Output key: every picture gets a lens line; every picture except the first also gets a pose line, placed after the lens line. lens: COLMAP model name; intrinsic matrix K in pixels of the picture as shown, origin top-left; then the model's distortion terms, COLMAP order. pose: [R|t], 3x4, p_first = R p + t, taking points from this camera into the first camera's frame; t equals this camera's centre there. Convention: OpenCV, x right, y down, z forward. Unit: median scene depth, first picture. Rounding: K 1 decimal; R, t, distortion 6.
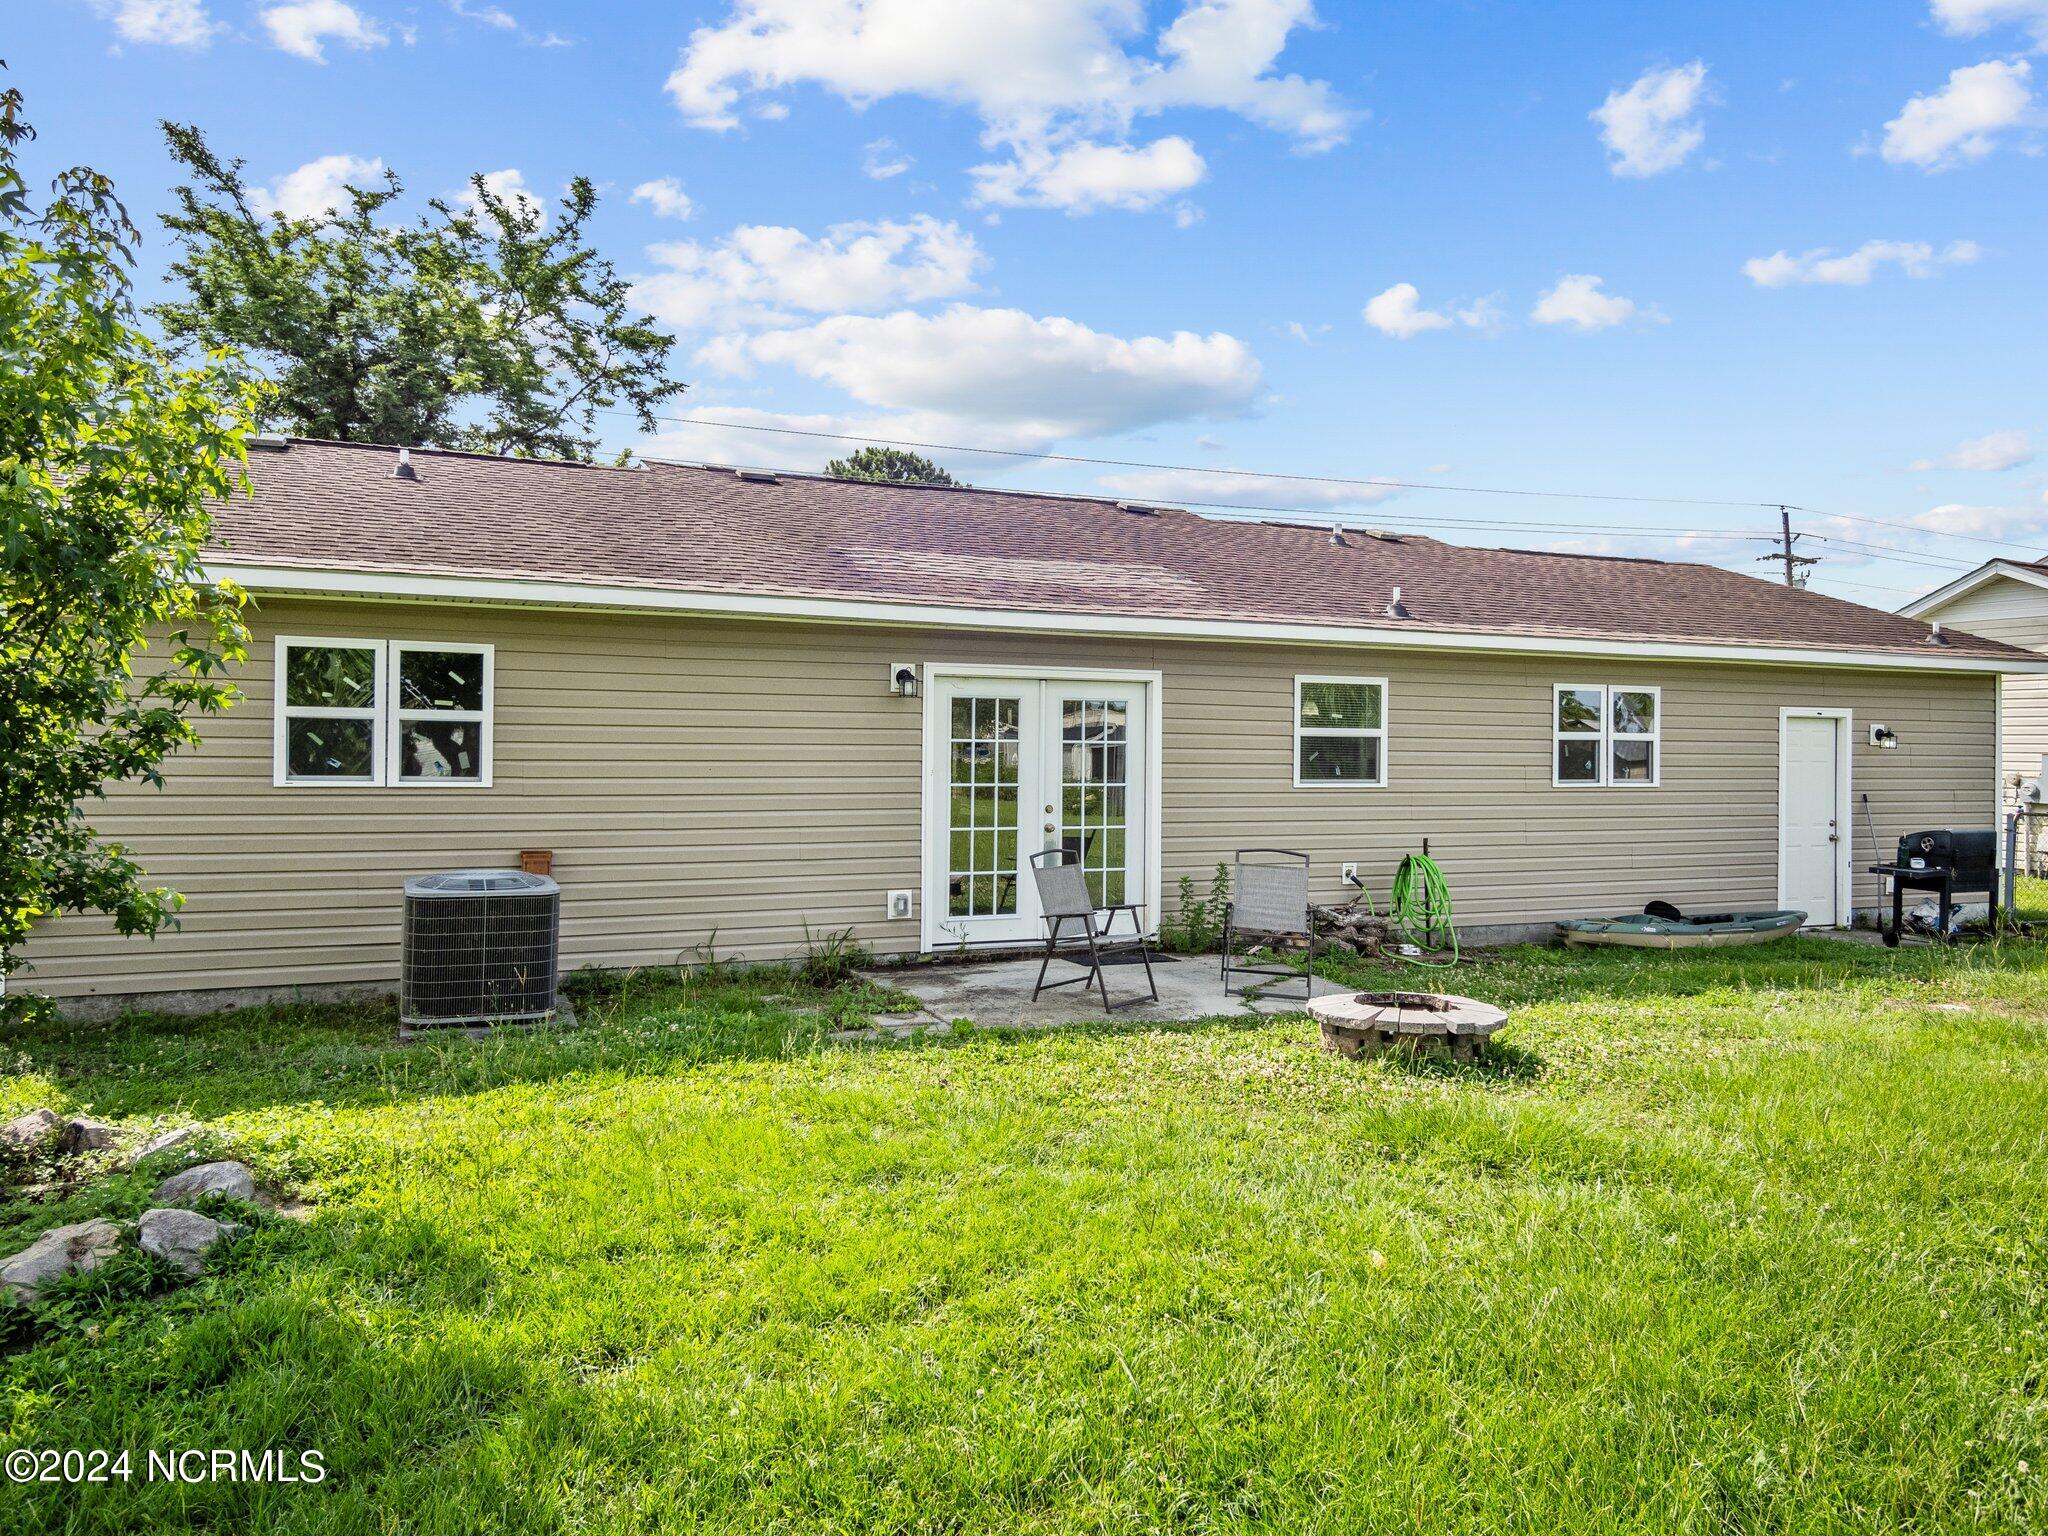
lens RADIAL K [[1421.9, 0, 1024.0], [0, 1421.9, 768.0], [0, 0, 1]] dist [0.006066, 0.002893]
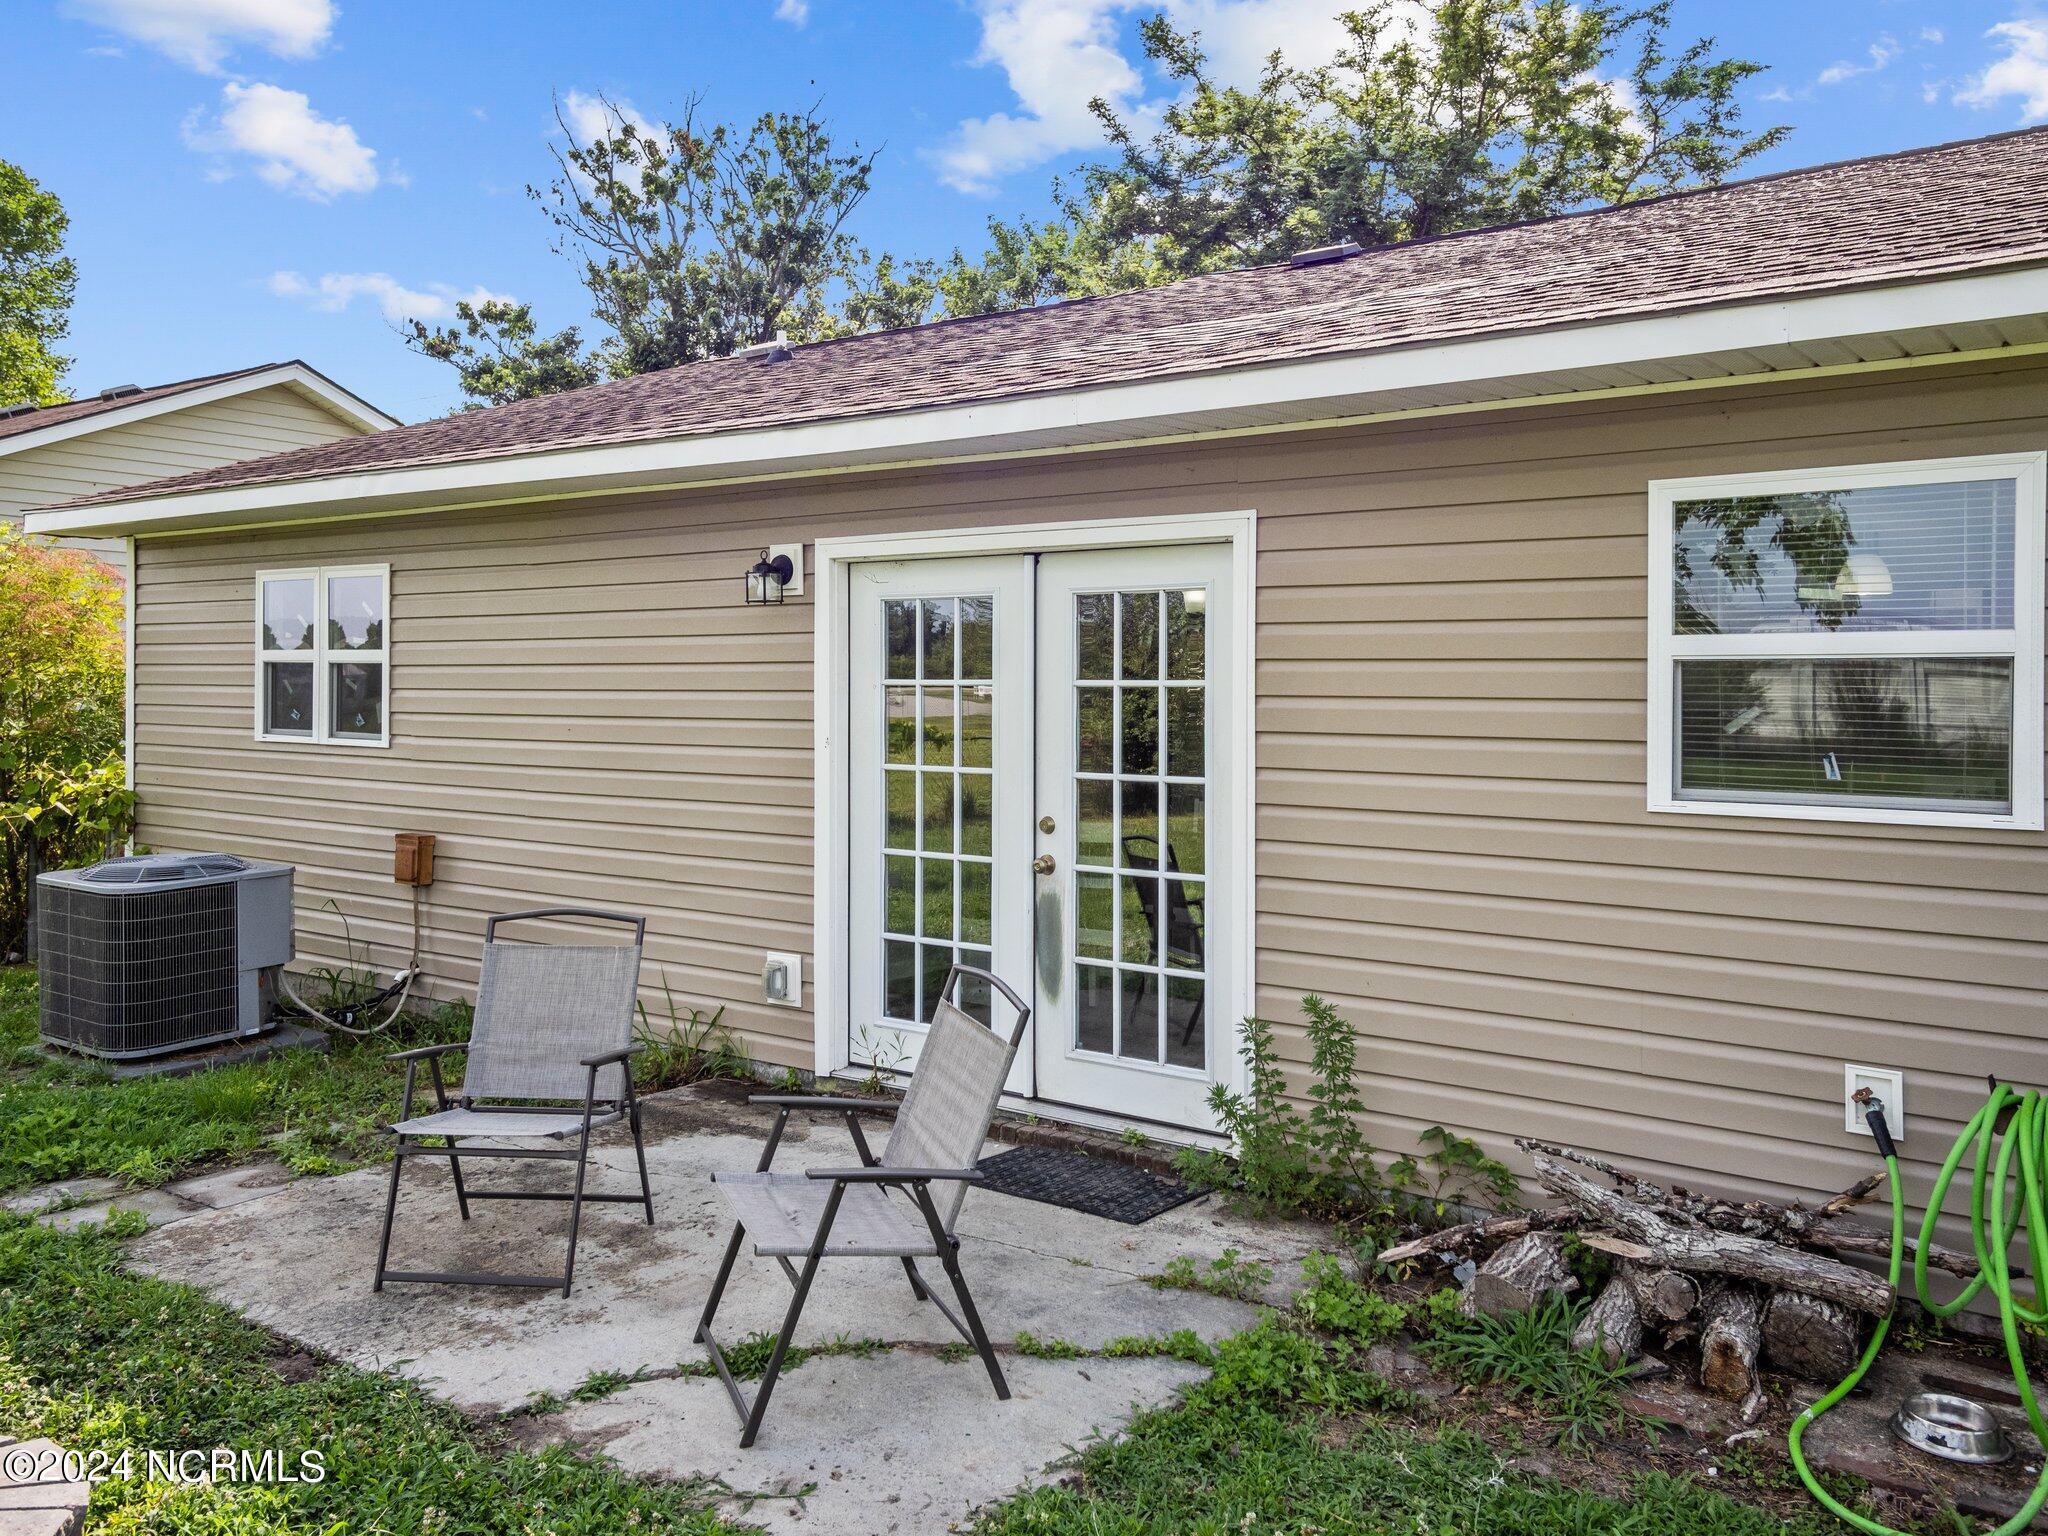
lens RADIAL K [[1637.3, 0, 1025.1], [0, 1637.3, 698.0], [0, 0, 1]] dist [0.041967, 0.001847]
pose [[0.505191, -0.002003, -0.863005, 0.467407], [-0.012728, 0.999871, -0.009771, -0.007795], [0.862914, 0.015921, 0.505101, 0.688767]]
